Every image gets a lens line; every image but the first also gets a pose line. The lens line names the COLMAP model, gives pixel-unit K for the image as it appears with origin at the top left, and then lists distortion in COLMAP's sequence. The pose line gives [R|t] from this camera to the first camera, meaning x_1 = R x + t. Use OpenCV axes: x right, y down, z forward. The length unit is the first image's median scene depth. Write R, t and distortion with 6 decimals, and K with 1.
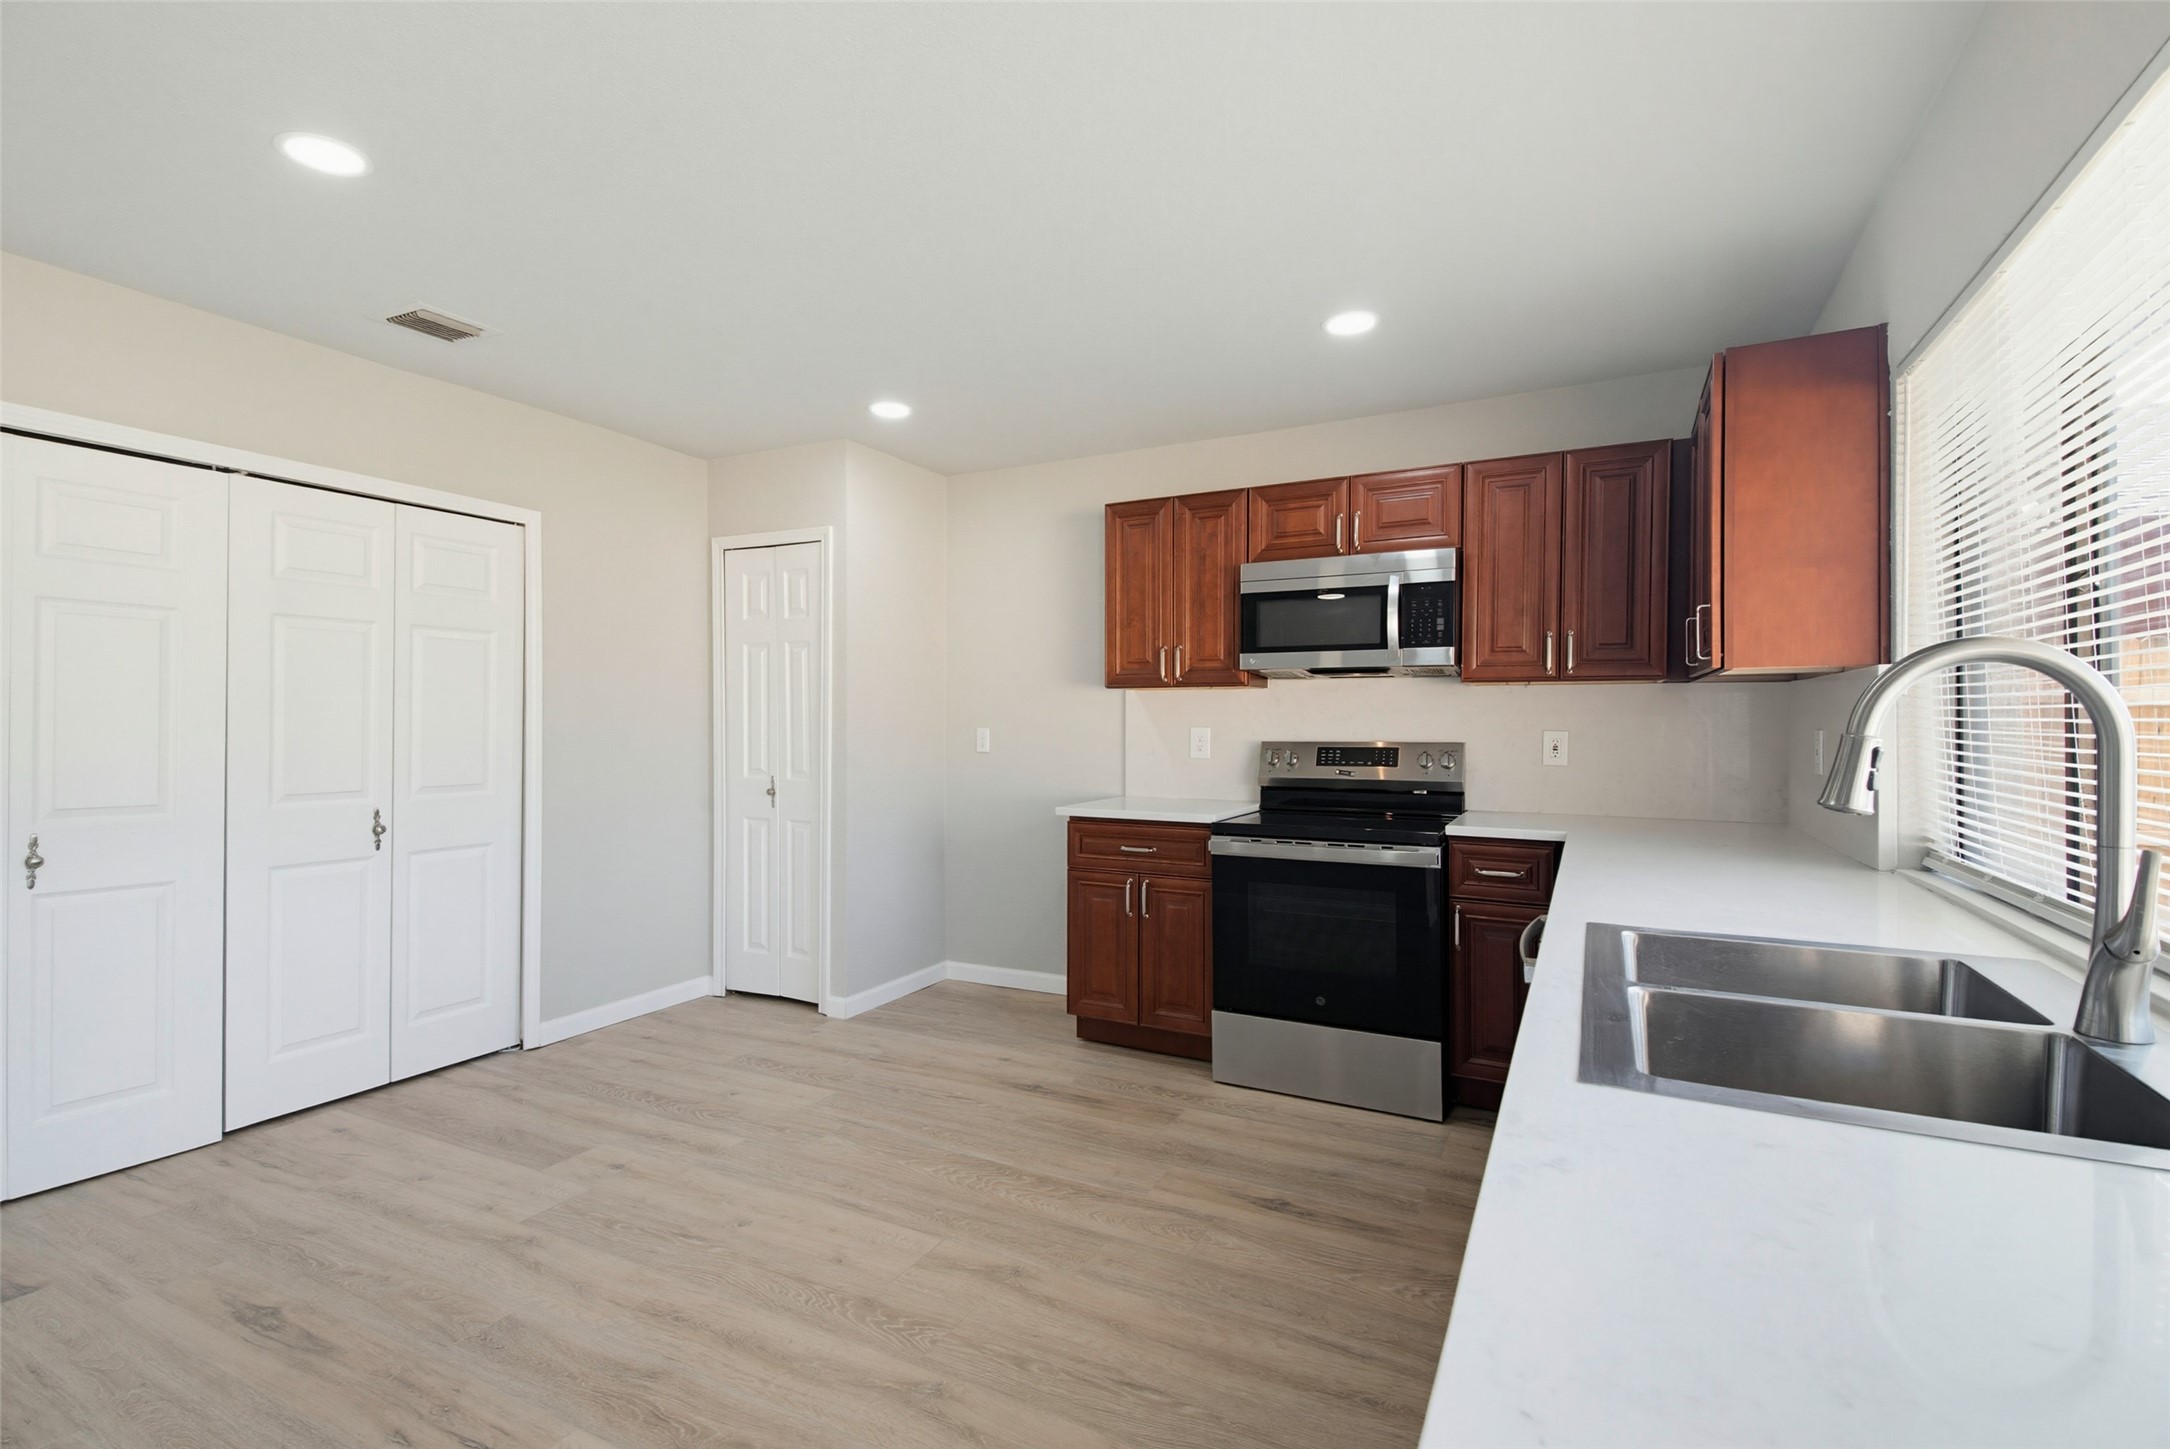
lens RADIAL K [[995.4, 0, 1077.3], [0, 995.4, 722.9], [0, 0, 1]] dist [0.042742, -0.000441]
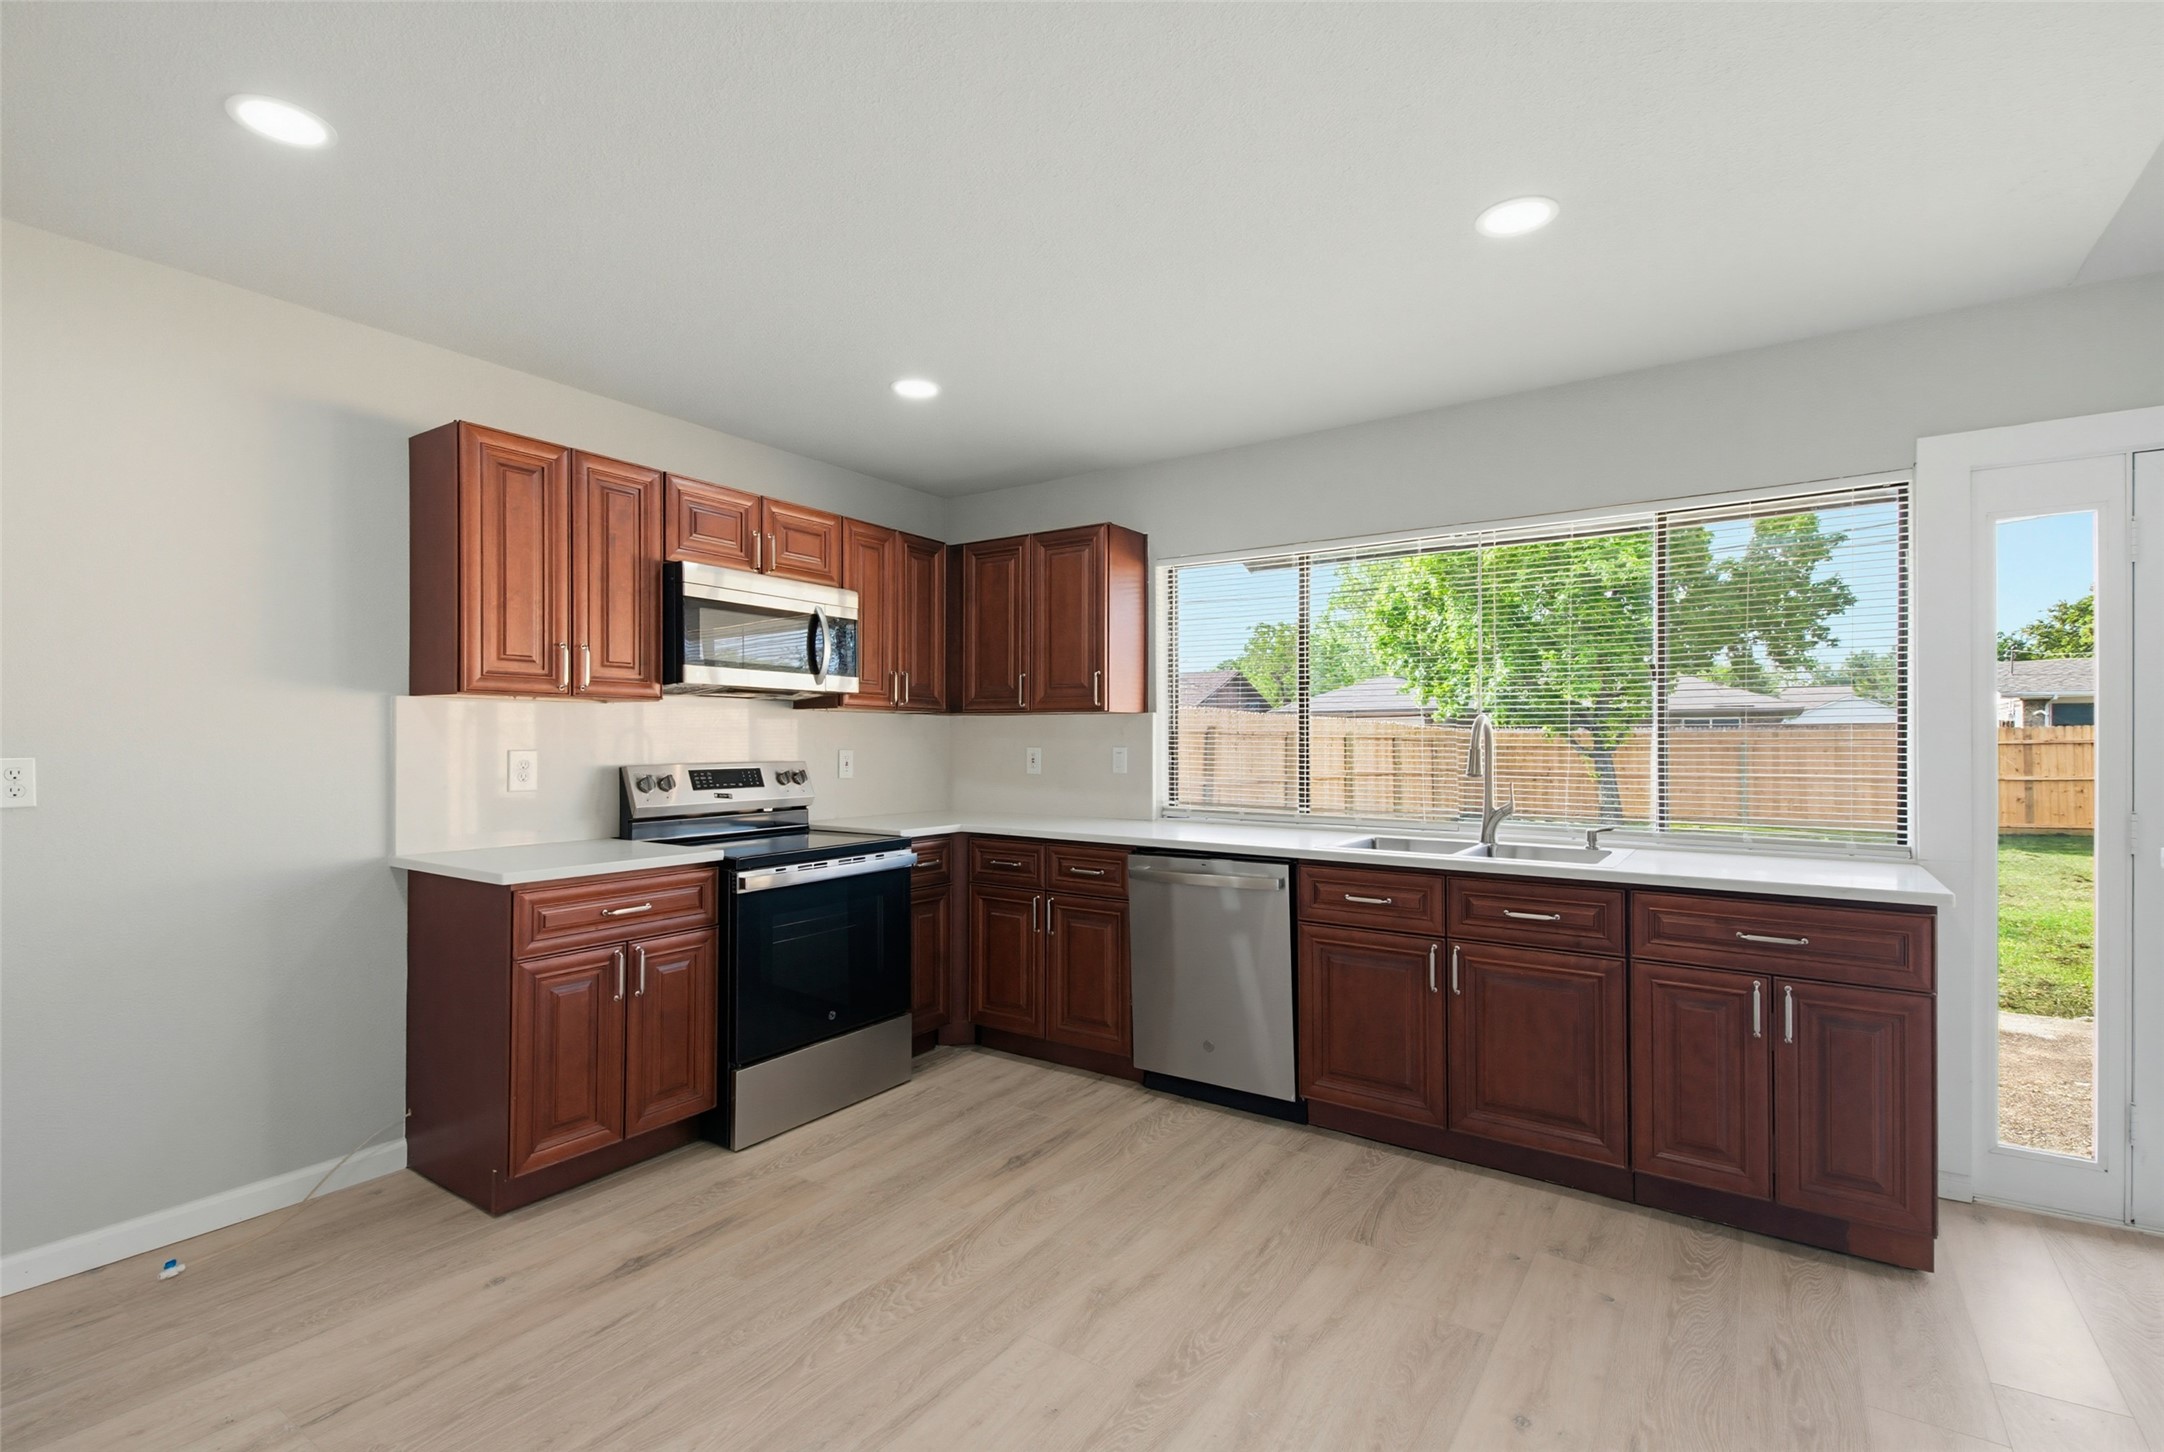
lens RADIAL K [[985.8, 0, 1073.6], [0, 985.8, 734.8], [0, 0, 1]] dist [0.017429, -0.000237]
pose [[0.128082, 0.003731, 0.991757, -0.691130], [0.000669, 0.999992, -0.003848, -0.005259], [-0.991763, 0.001157, 0.128079, 0.592964]]
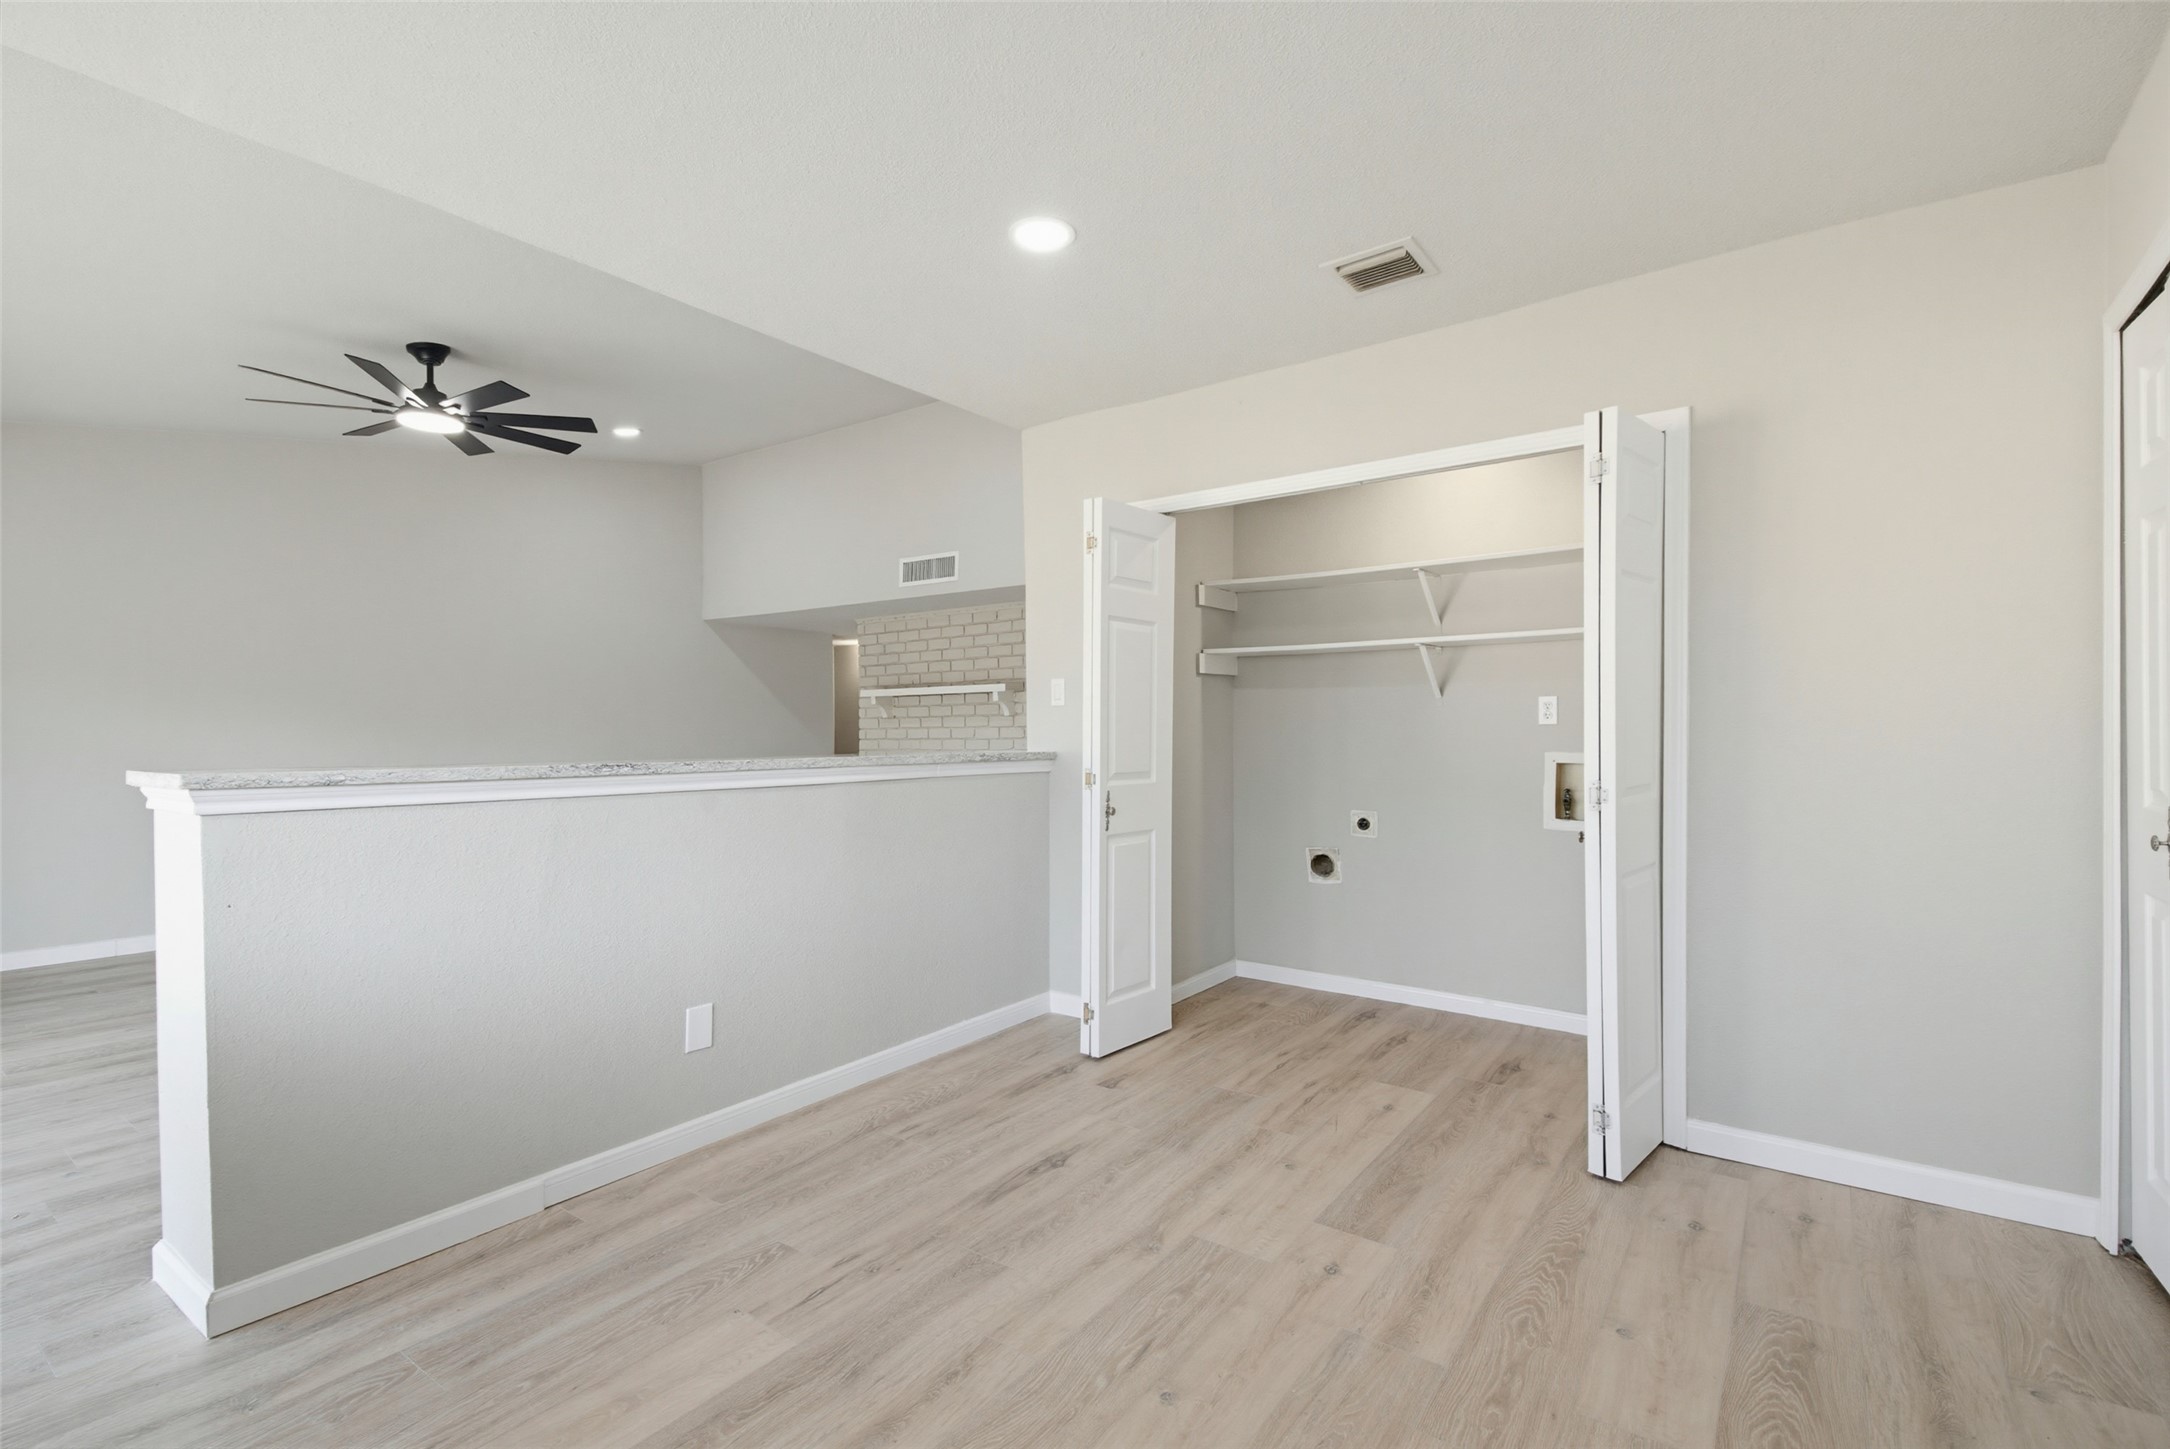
lens RADIAL K [[988.9, 0, 1087.2], [0, 988.9, 741.6], [0, 0, 1]] dist [0.024211, -0.000216]
pose [[-0.149578, 0.008789, -0.988711, 0.263557], [0.003896, 0.999958, 0.008300, 0.023419], [0.988742, -0.002610, -0.149606, 0.762521]]
